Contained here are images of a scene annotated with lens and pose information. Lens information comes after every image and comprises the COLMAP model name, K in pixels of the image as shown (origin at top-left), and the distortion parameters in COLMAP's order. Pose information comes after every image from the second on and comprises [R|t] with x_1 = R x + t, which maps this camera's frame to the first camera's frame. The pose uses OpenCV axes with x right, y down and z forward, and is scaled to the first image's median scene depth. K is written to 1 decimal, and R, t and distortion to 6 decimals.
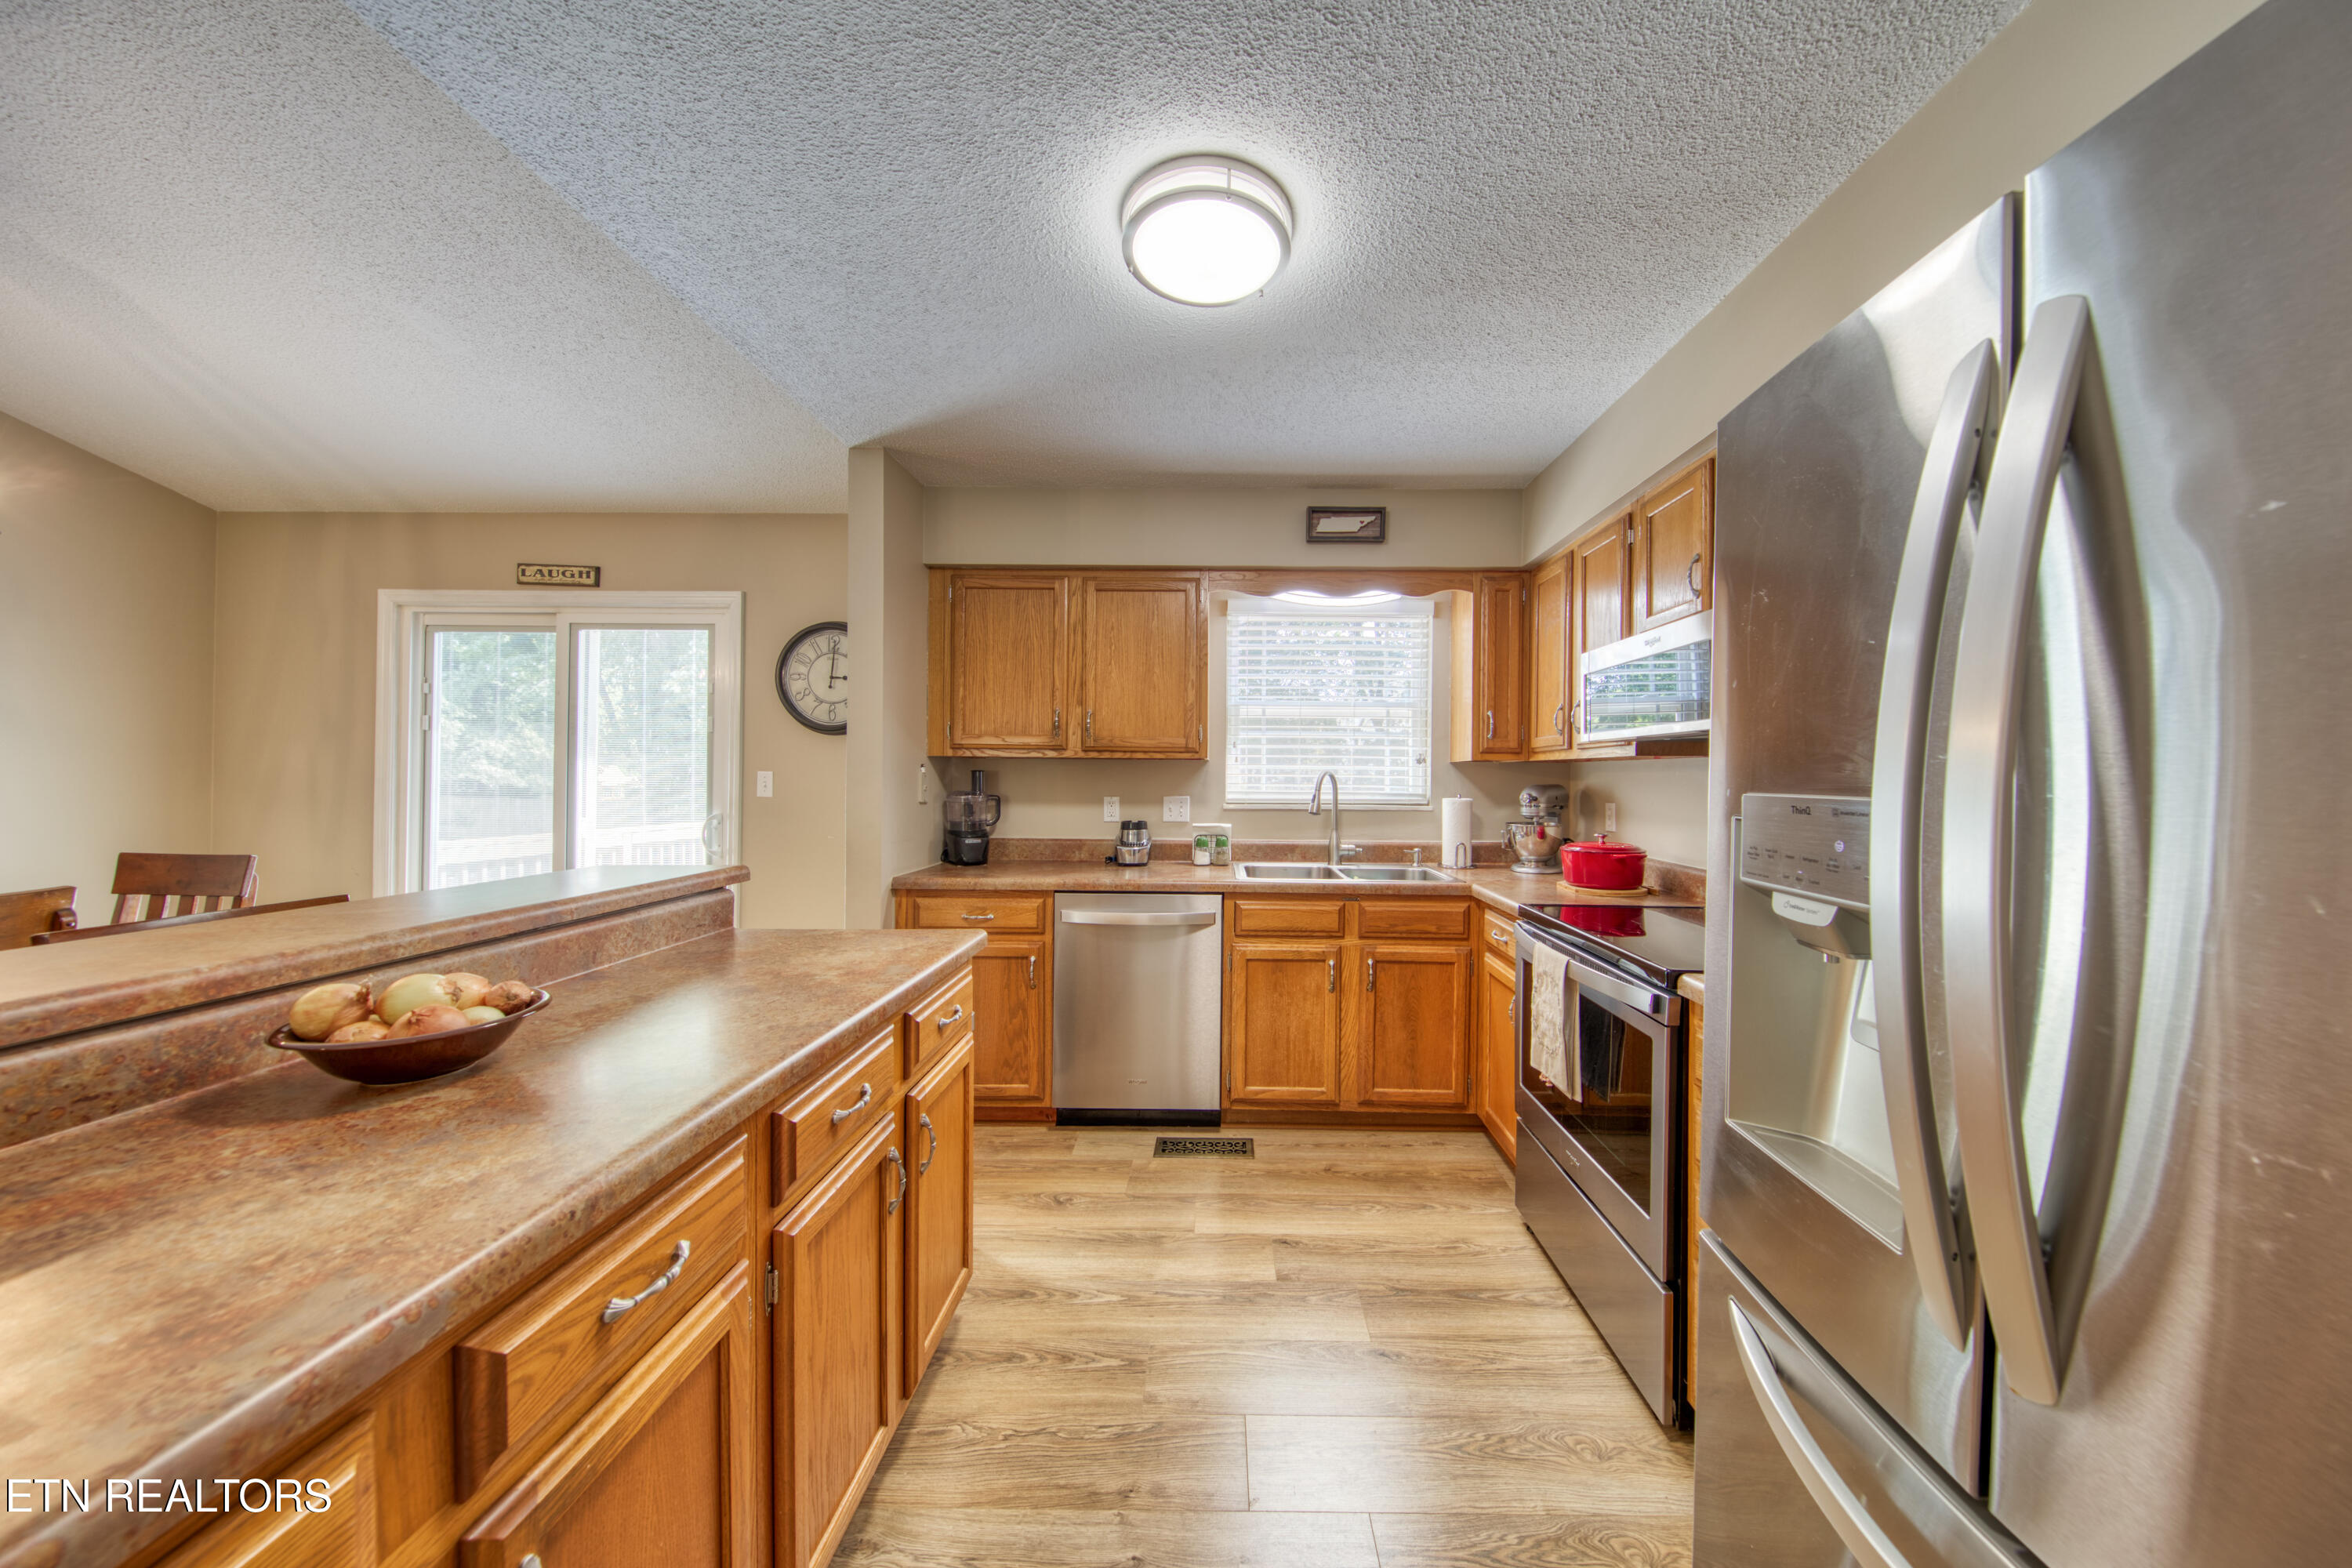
lens RADIAL K [[762.6, 0, 1183.3], [0, 762.6, 785.2], [0, 0, 1]] dist [-0.000701, -0.000032]
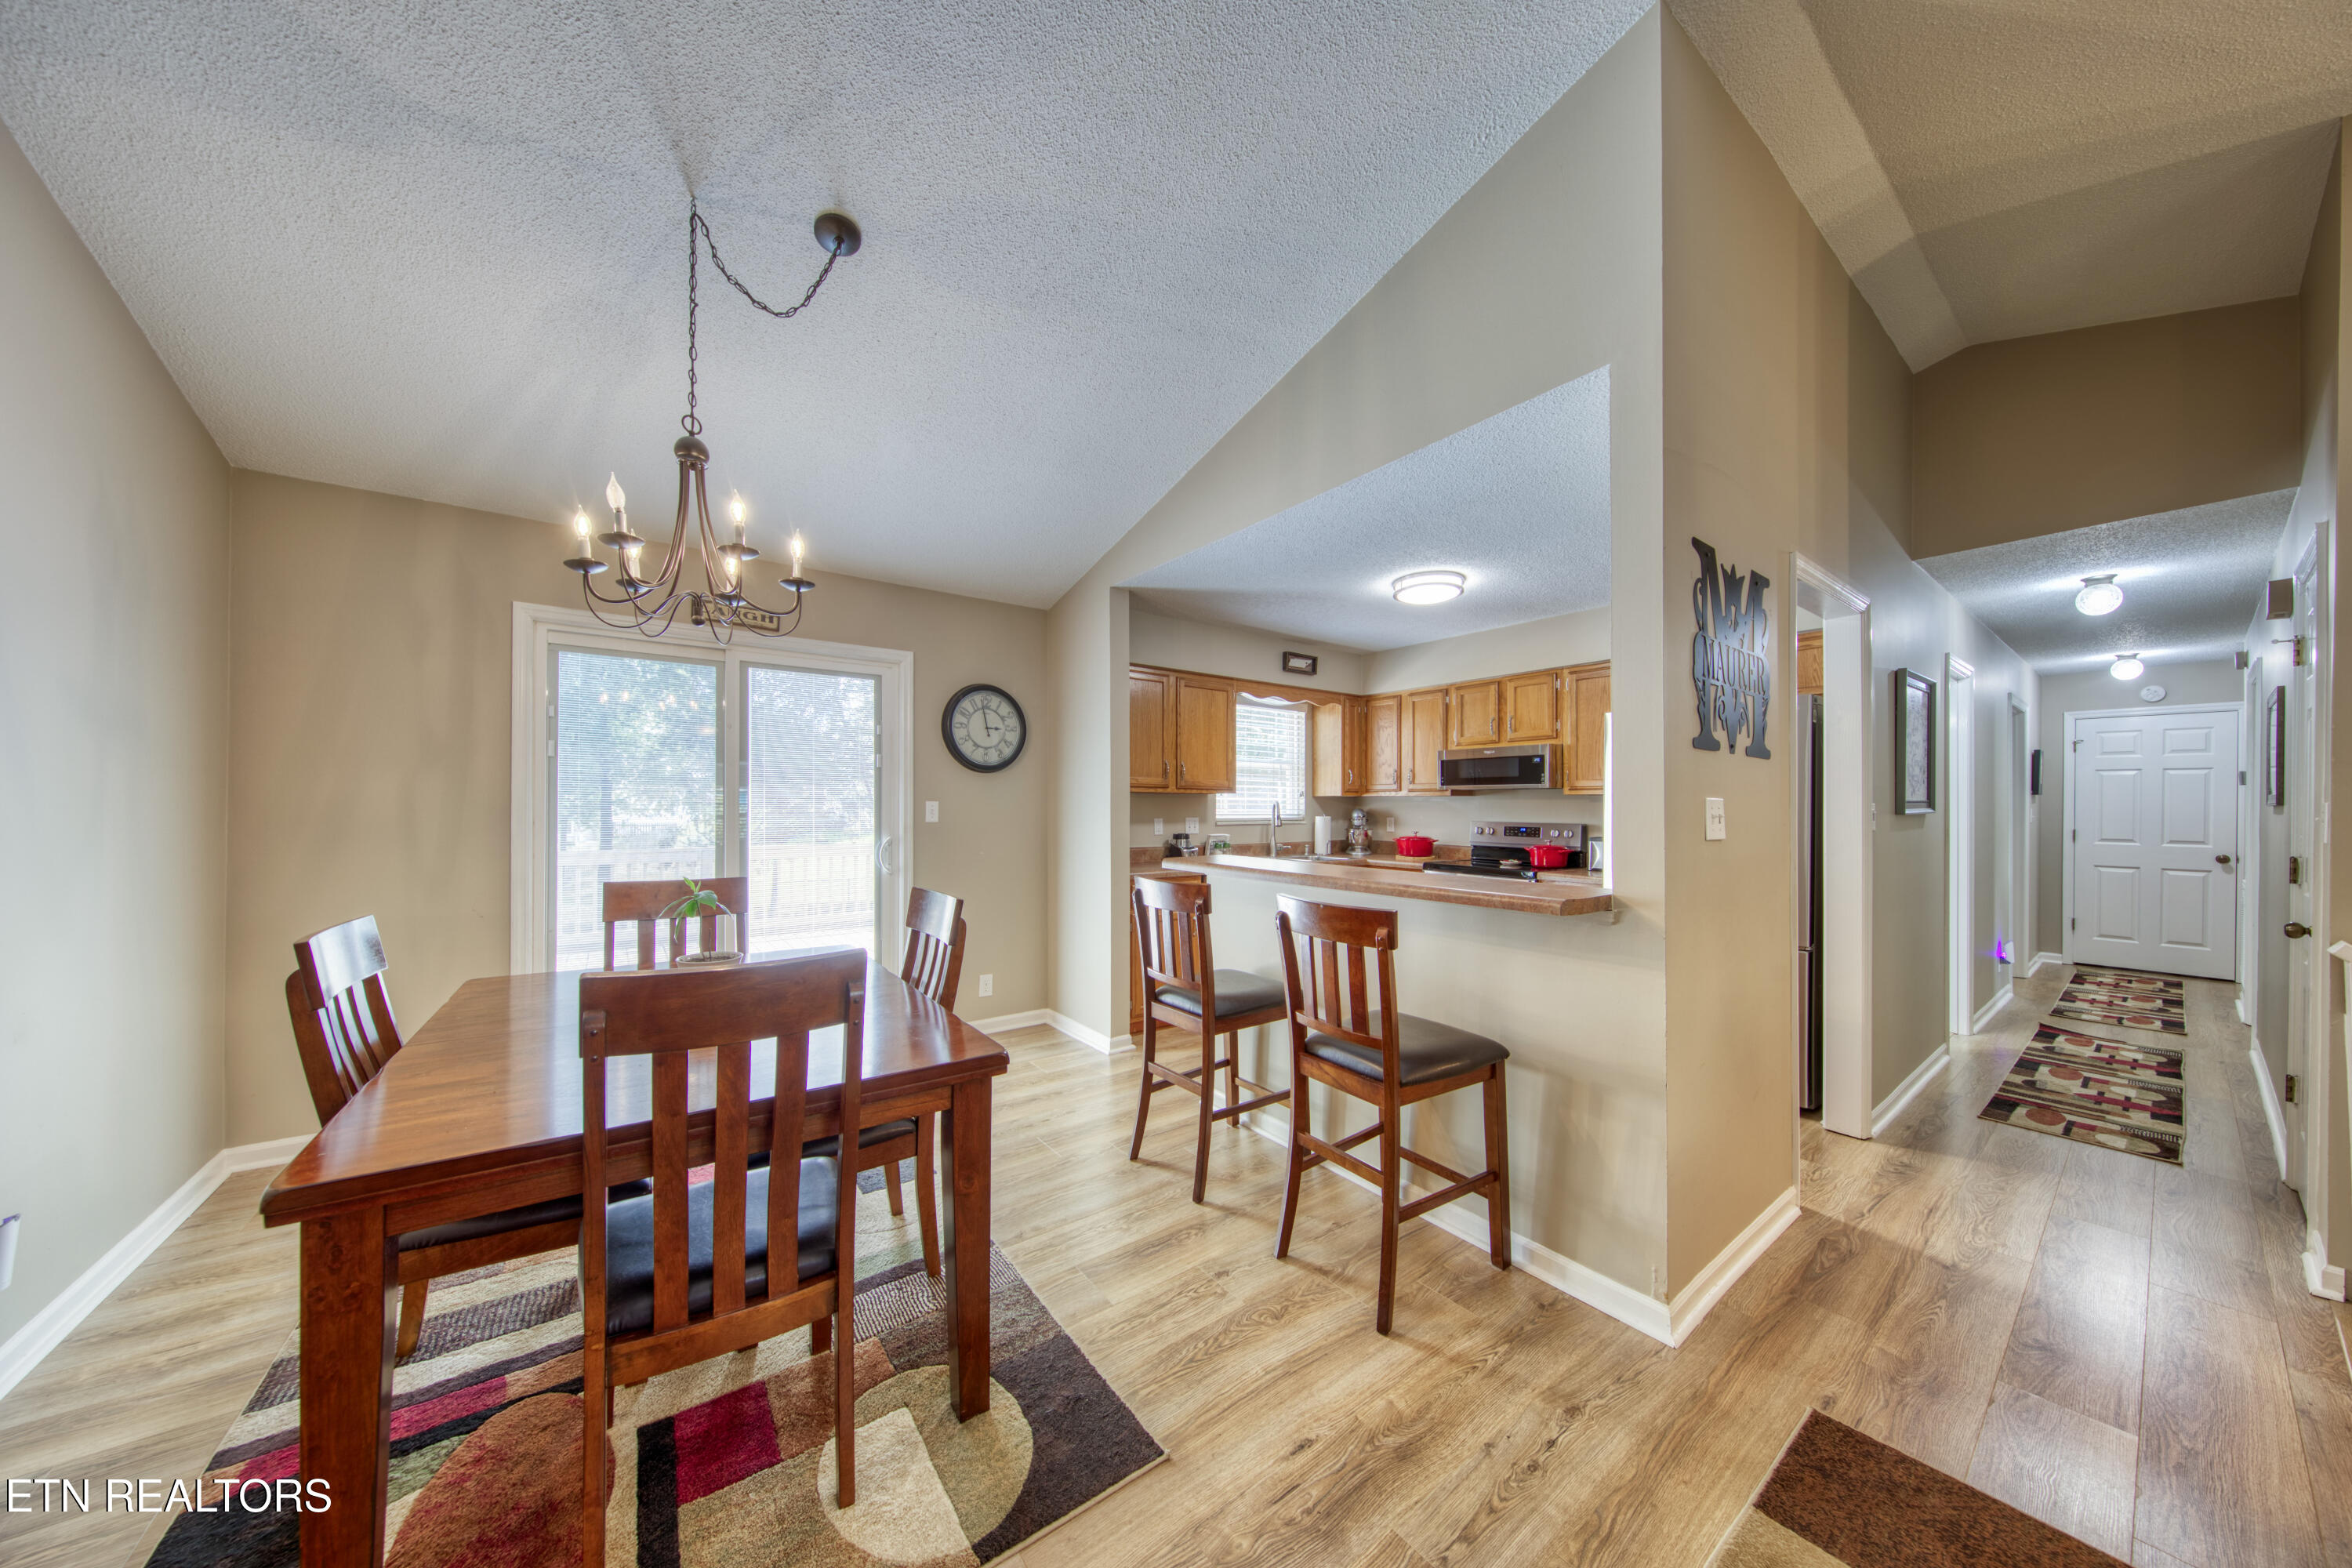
lens RADIAL K [[762.6, 0, 1205.4], [0, 762.6, 806.4], [0, 0, 1]] dist [-0.000701, -0.000032]
pose [[0.776813, -0.004165, 0.629718, -1.048509], [0.008013, 0.999963, -0.003272, -0.003050], [-0.629681, 0.007588, 0.776817, -0.237466]]
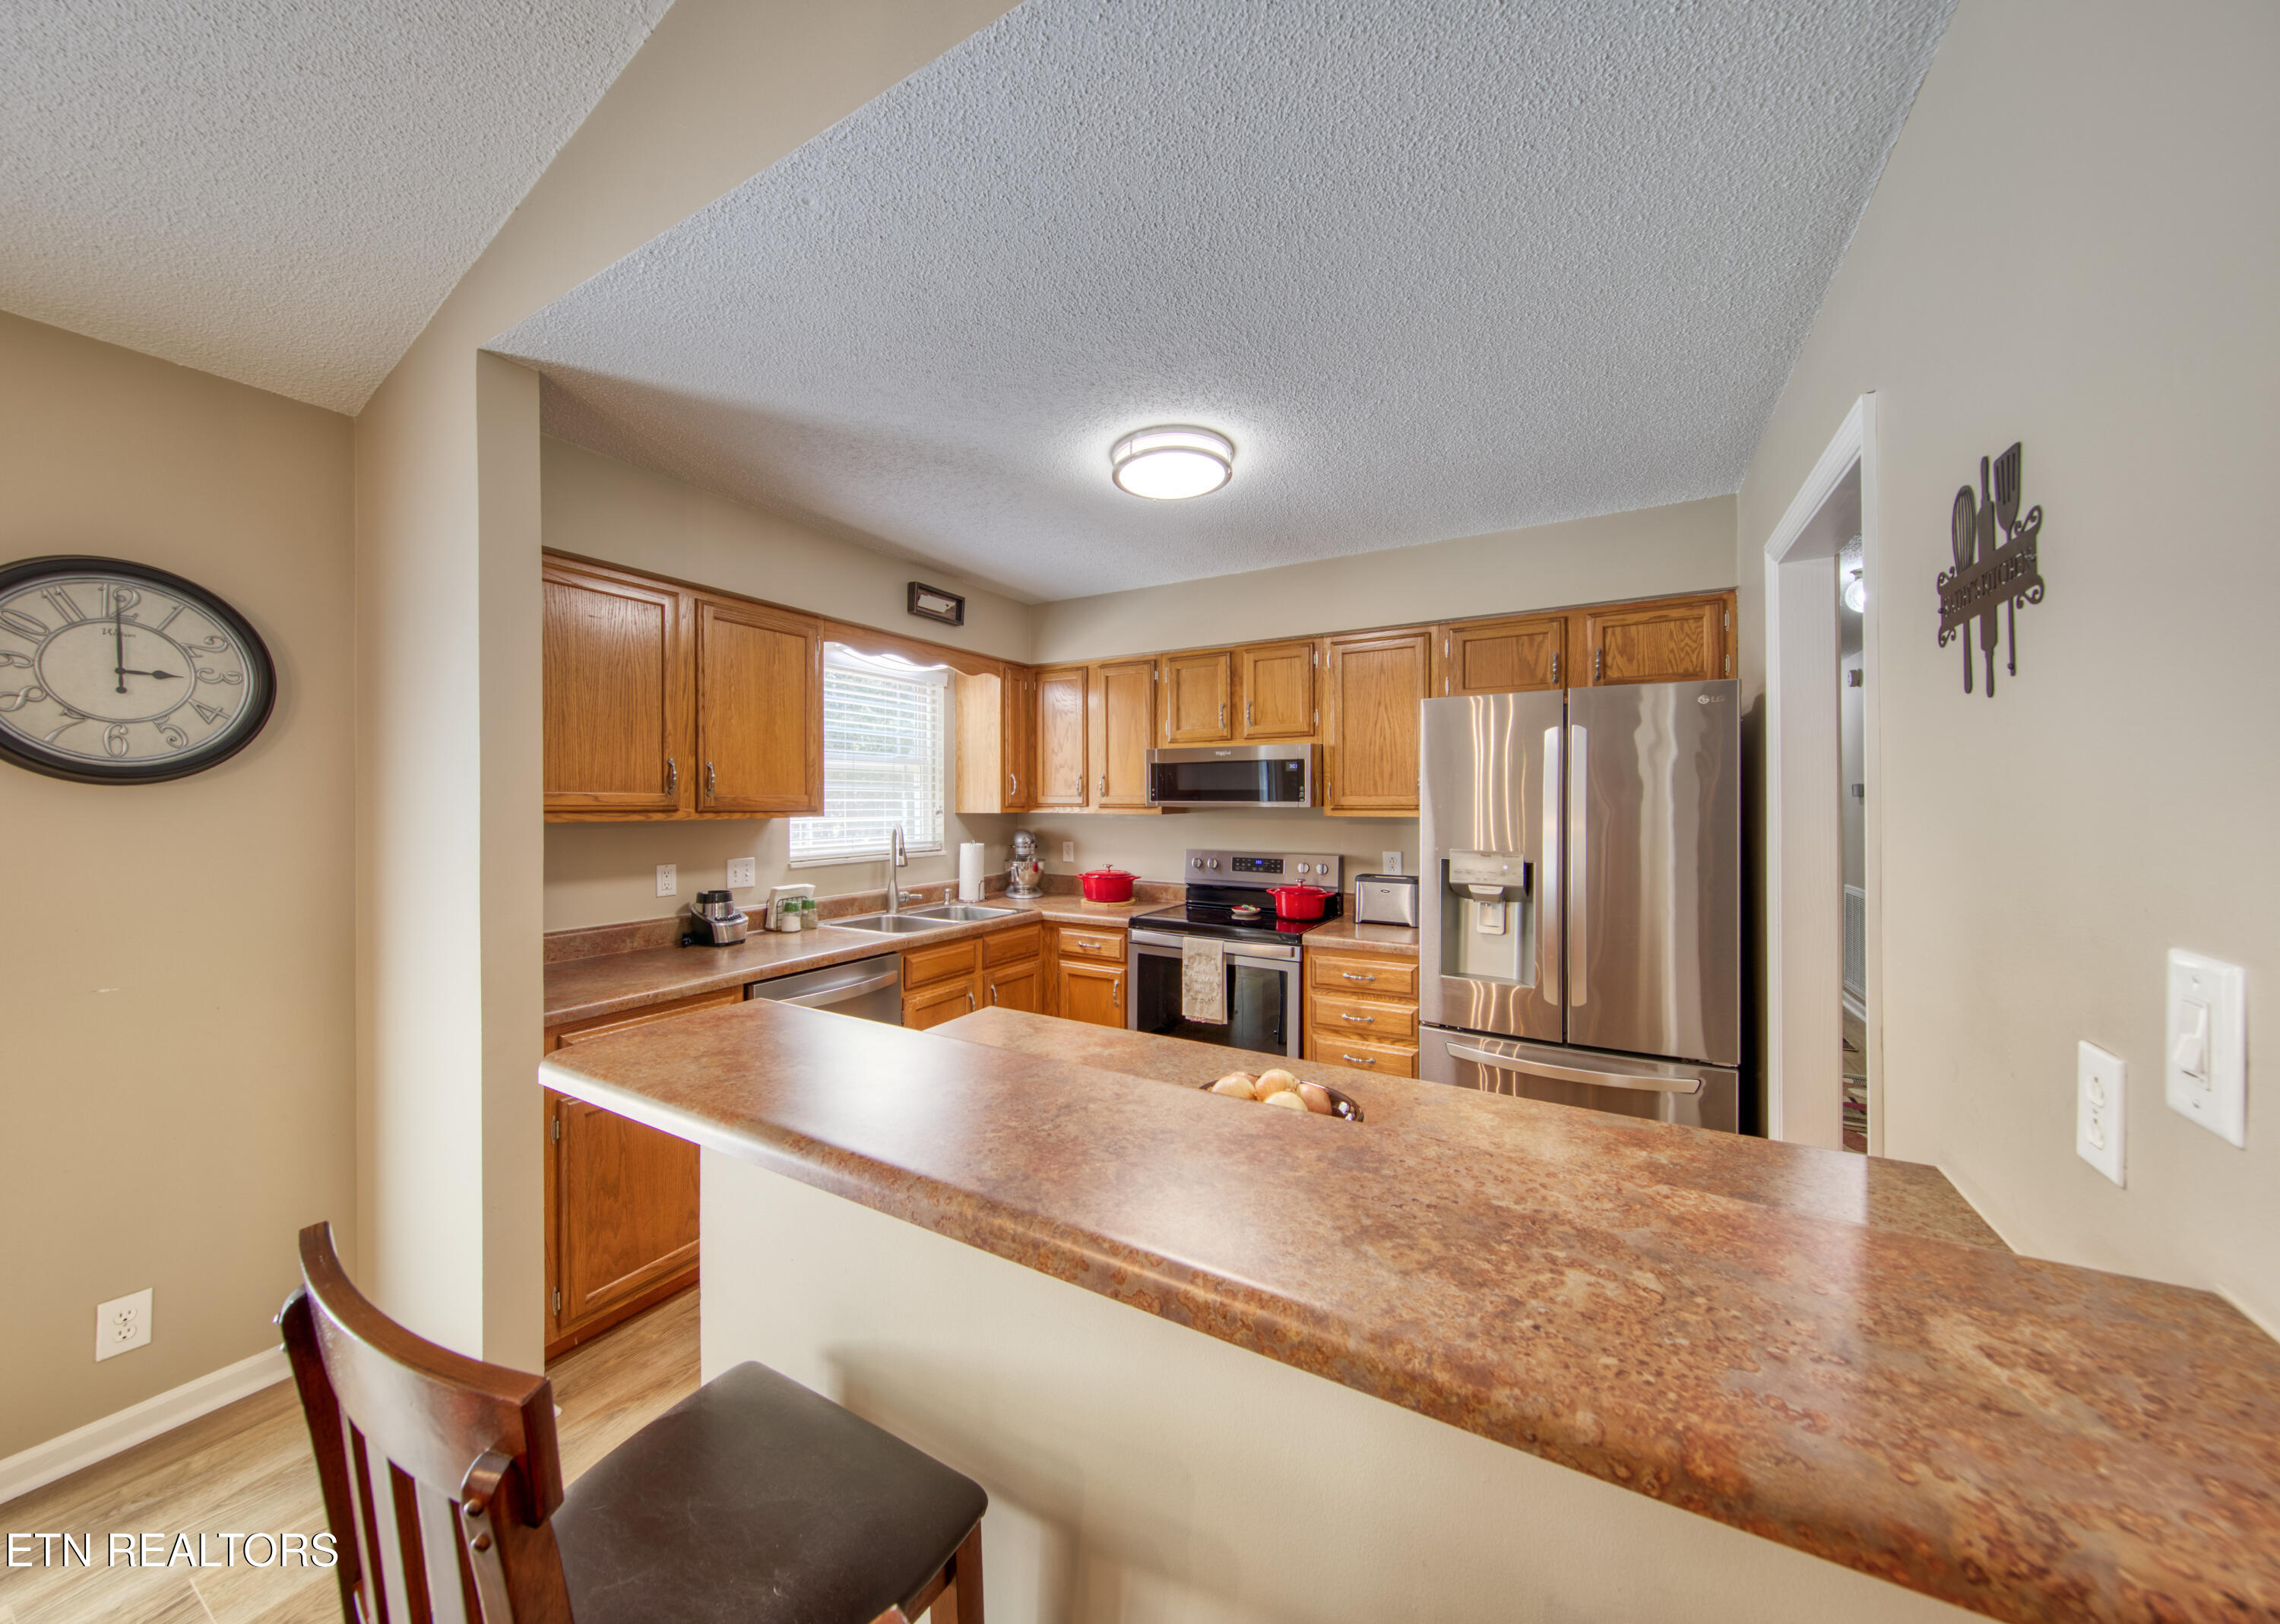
lens RADIAL K [[799.6, 0, 1148.1], [0, 799.6, 798.6], [0, 0, 1]] dist [0.003089, -0.000262]
pose [[0.479992, -0.005553, 0.877255, -0.642735], [0.012655, 0.999920, -0.000594, -0.051755], [-0.877181, 0.011386, 0.480024, 0.164491]]
